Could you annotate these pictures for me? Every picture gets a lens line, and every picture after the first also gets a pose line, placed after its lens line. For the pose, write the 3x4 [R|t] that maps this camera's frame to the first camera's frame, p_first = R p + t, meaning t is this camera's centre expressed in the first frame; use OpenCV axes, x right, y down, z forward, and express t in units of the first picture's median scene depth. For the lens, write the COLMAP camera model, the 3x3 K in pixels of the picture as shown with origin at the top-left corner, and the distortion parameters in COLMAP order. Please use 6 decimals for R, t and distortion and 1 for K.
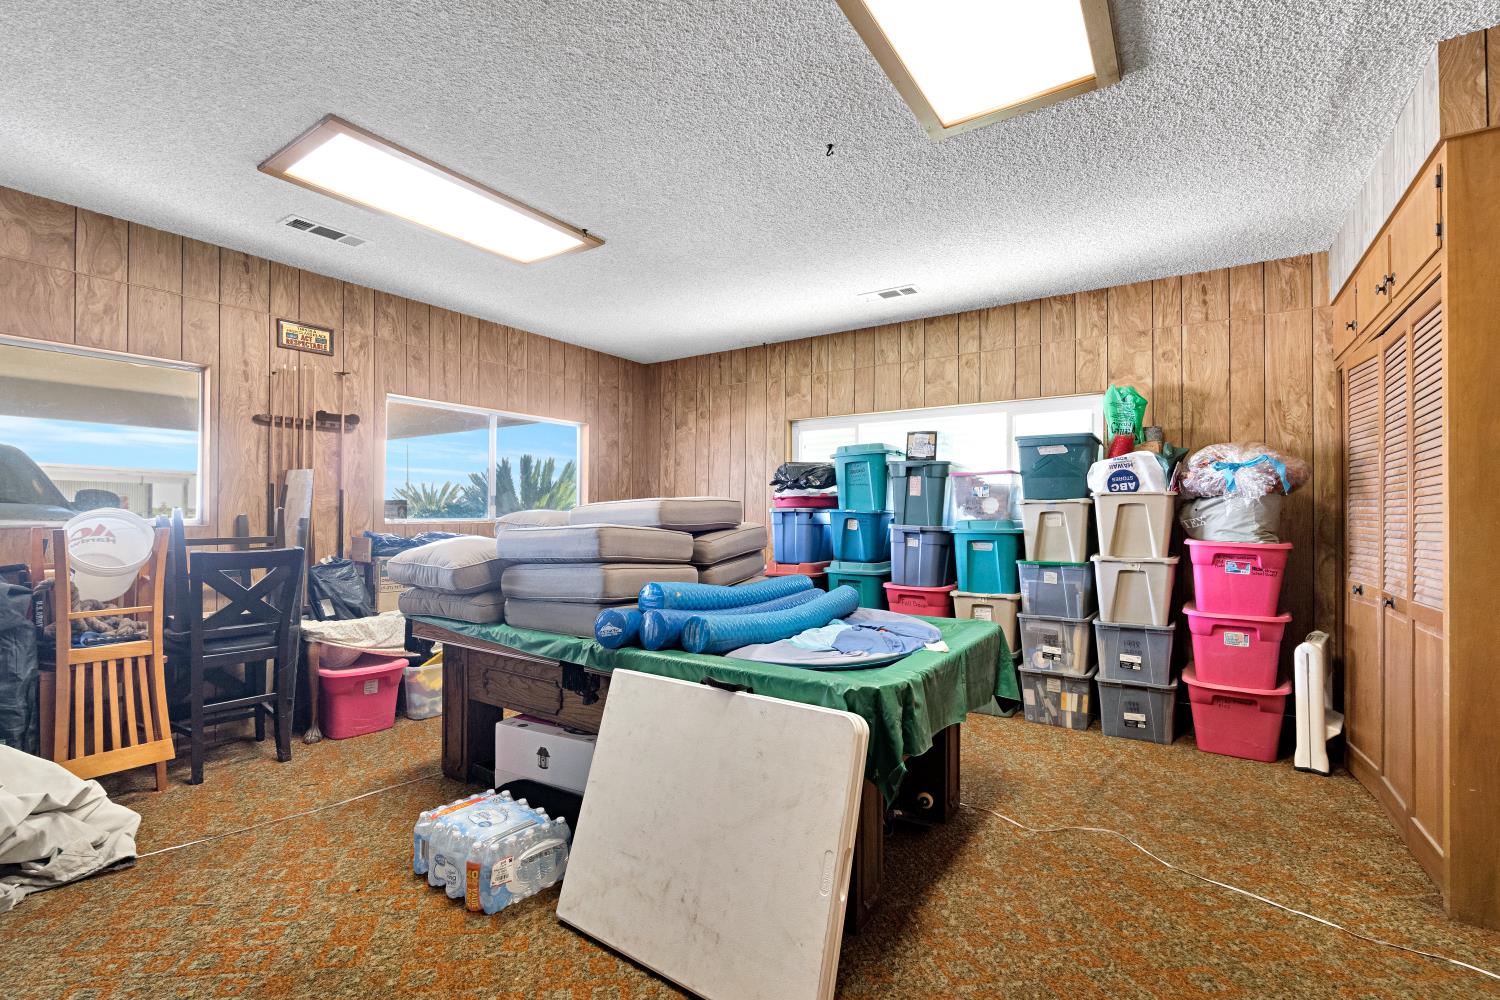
lens RADIAL K [[662.4, 0, 745.9], [0, 662.4, 508.6], [0, 0, 1]] dist [-0.000547, 0.000238]
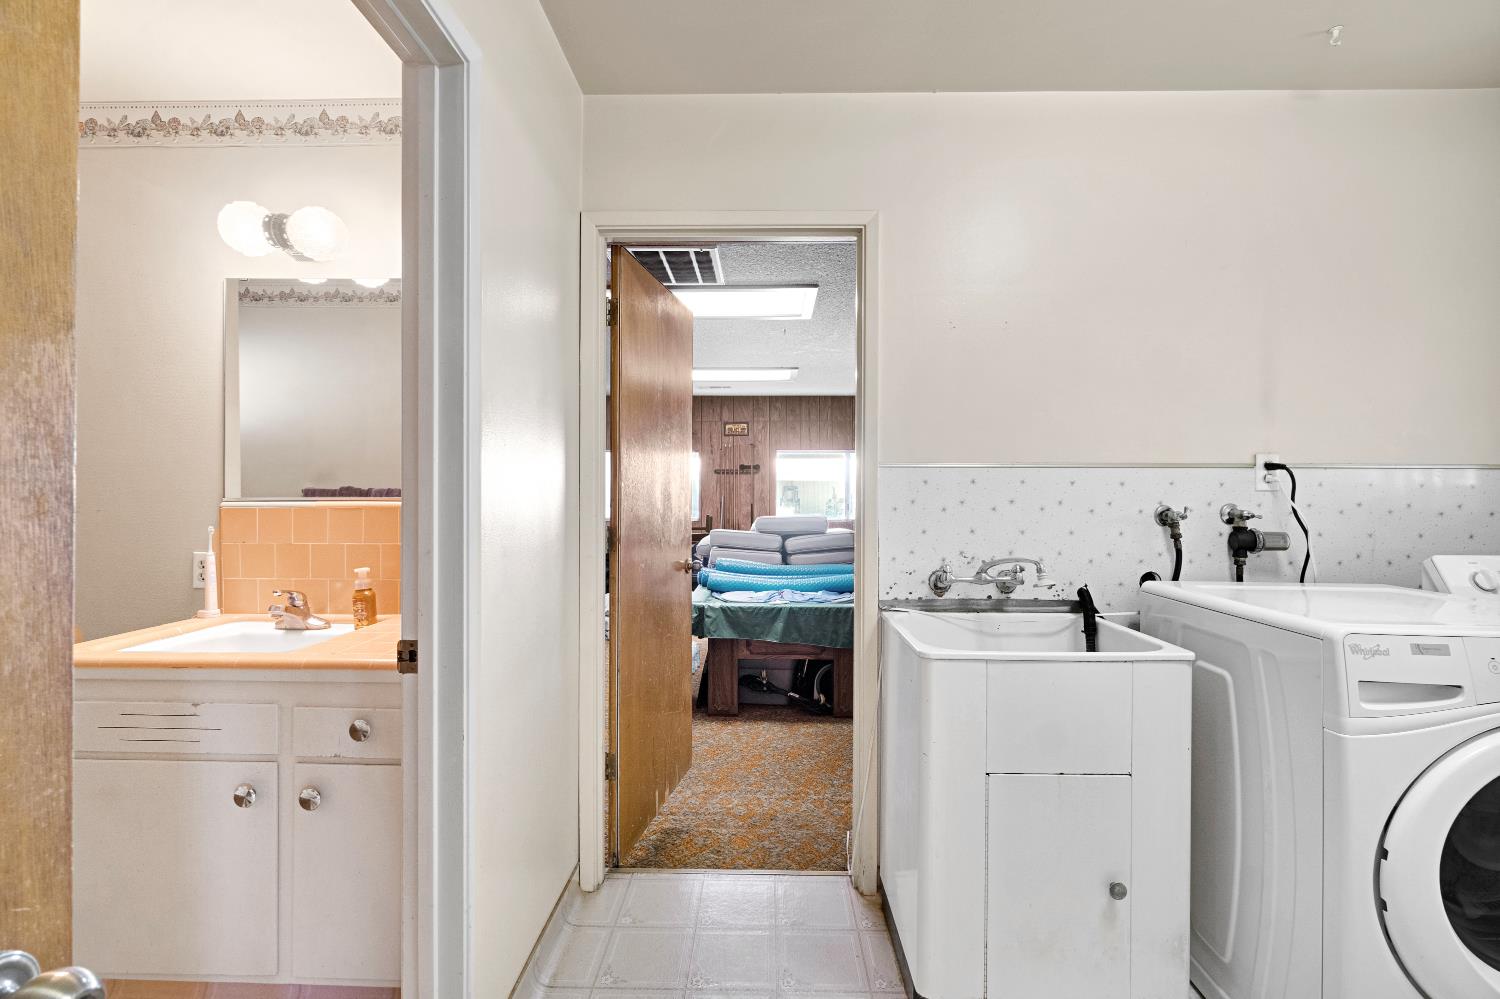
lens RADIAL K [[662.4, 0, 751.4], [0, 662.4, 497.5], [0, 0, 1]] dist [-0.000547, 0.000238]
pose [[0.541473, 0.000613, -0.840718, 1.070548], [0.006746, 0.999964, 0.005074, -0.060487], [0.840691, -0.008419, 0.541450, -0.055348]]
